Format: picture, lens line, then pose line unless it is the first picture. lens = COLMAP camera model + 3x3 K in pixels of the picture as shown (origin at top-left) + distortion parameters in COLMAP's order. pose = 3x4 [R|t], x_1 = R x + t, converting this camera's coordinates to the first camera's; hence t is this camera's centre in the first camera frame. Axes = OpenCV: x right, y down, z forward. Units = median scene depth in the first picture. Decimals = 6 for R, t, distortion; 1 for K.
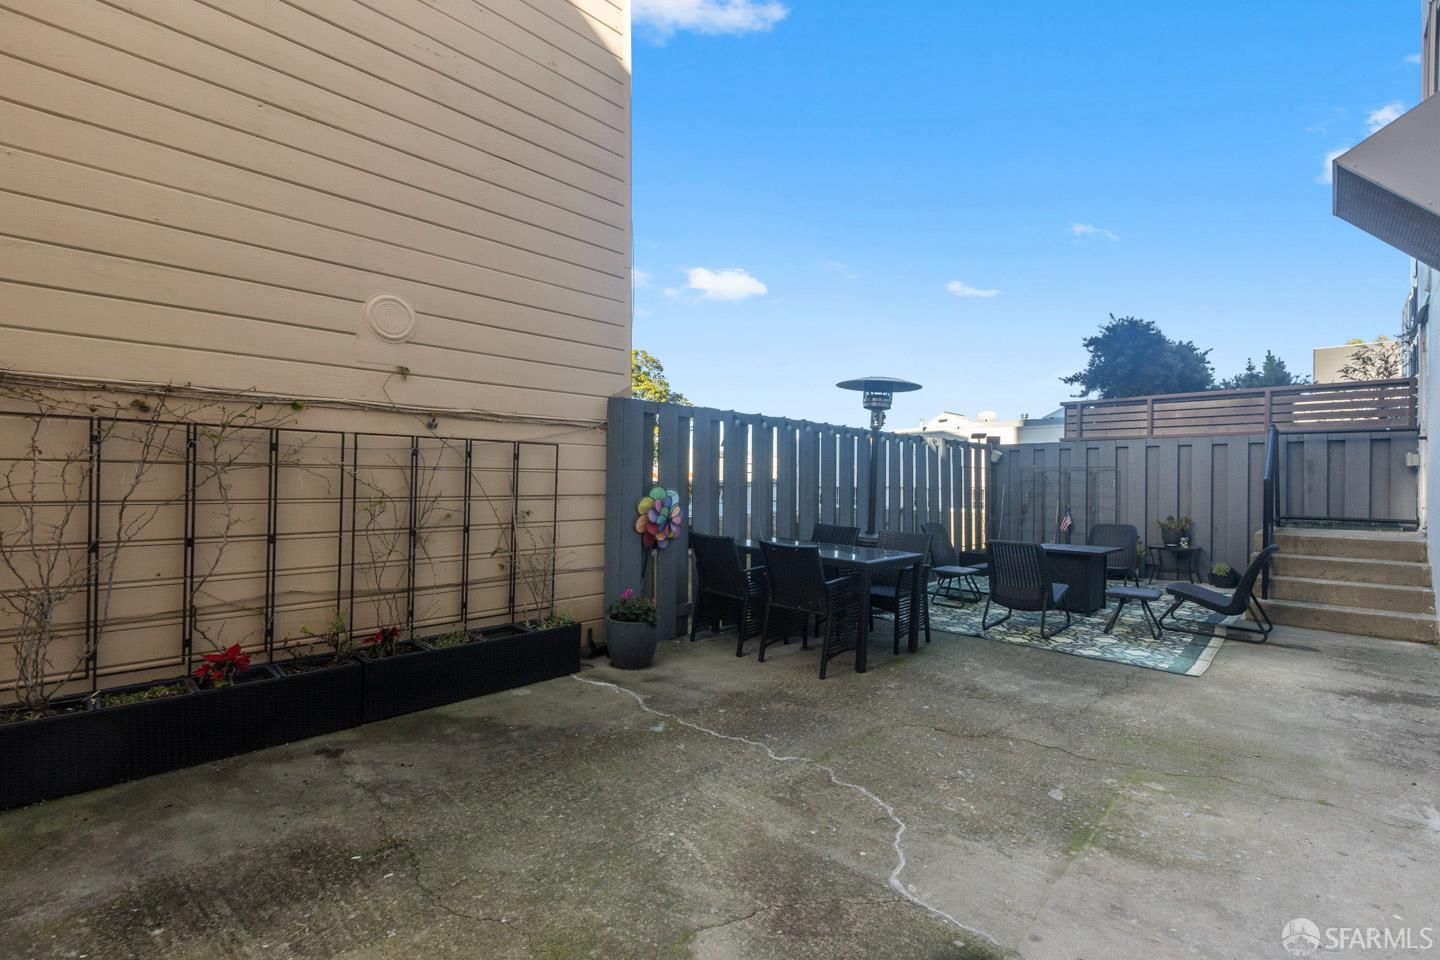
lens RADIAL K [[663.5, 0, 720.0], [0, 663.5, 480.0], [0, 0, 1]] dist [0.010738, 0.000014]
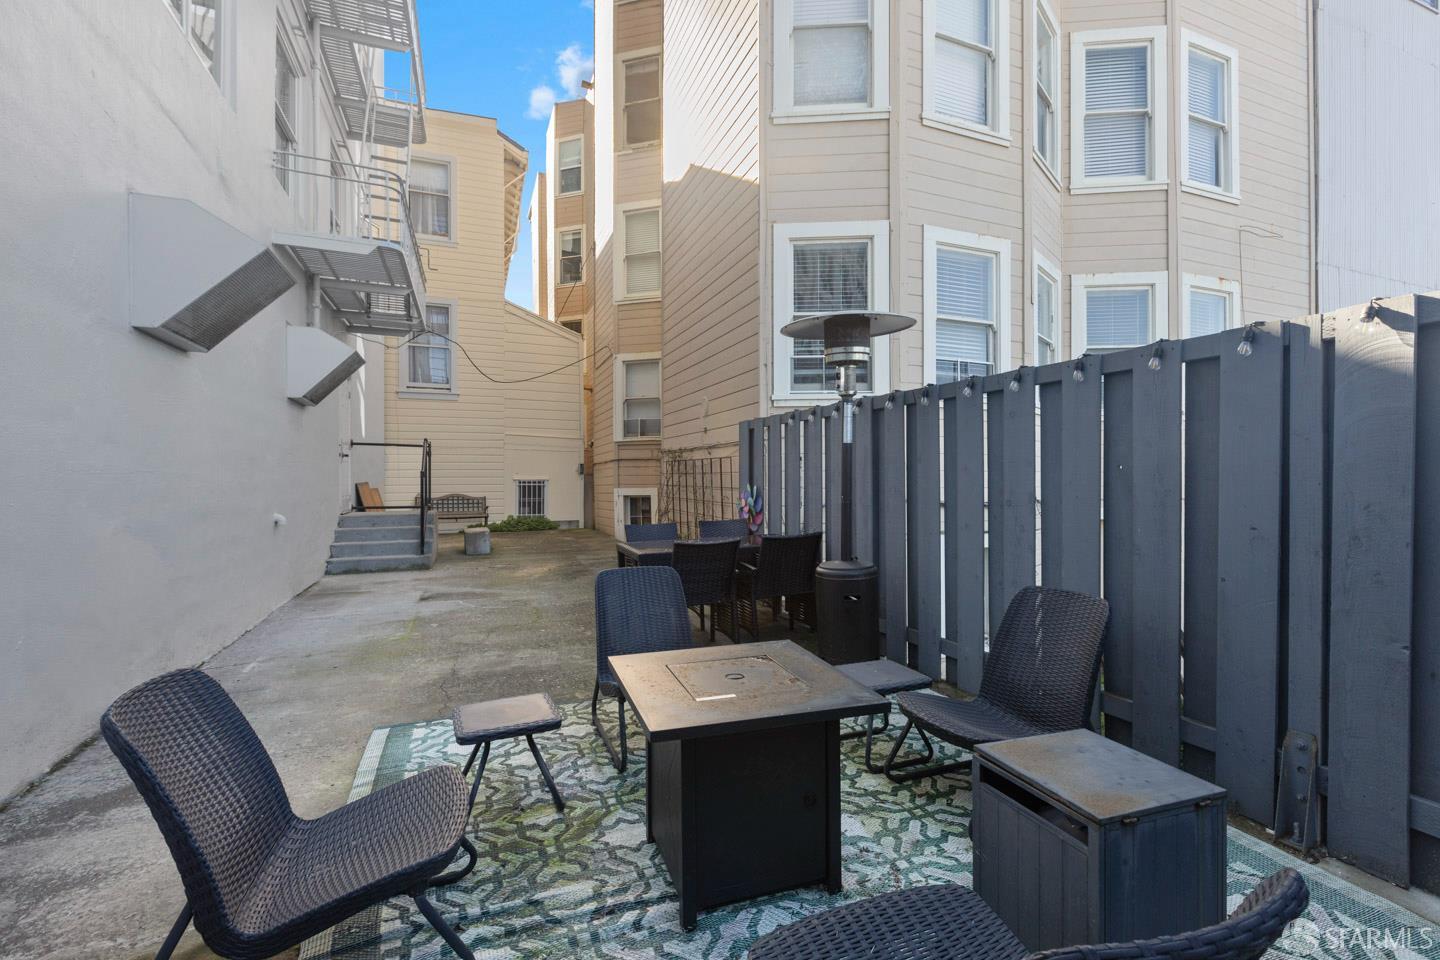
lens RADIAL K [[641.7, 0, 731.9], [0, 641.7, 481.1], [0, 0, 1]] dist [0.002046, -0.000052]
pose [[-0.418315, -0.001802, -0.908300, 0.659139], [-0.002287, 0.999997, -0.000931, 0.004209], [0.908299, 0.001688, -0.418318, 0.910603]]
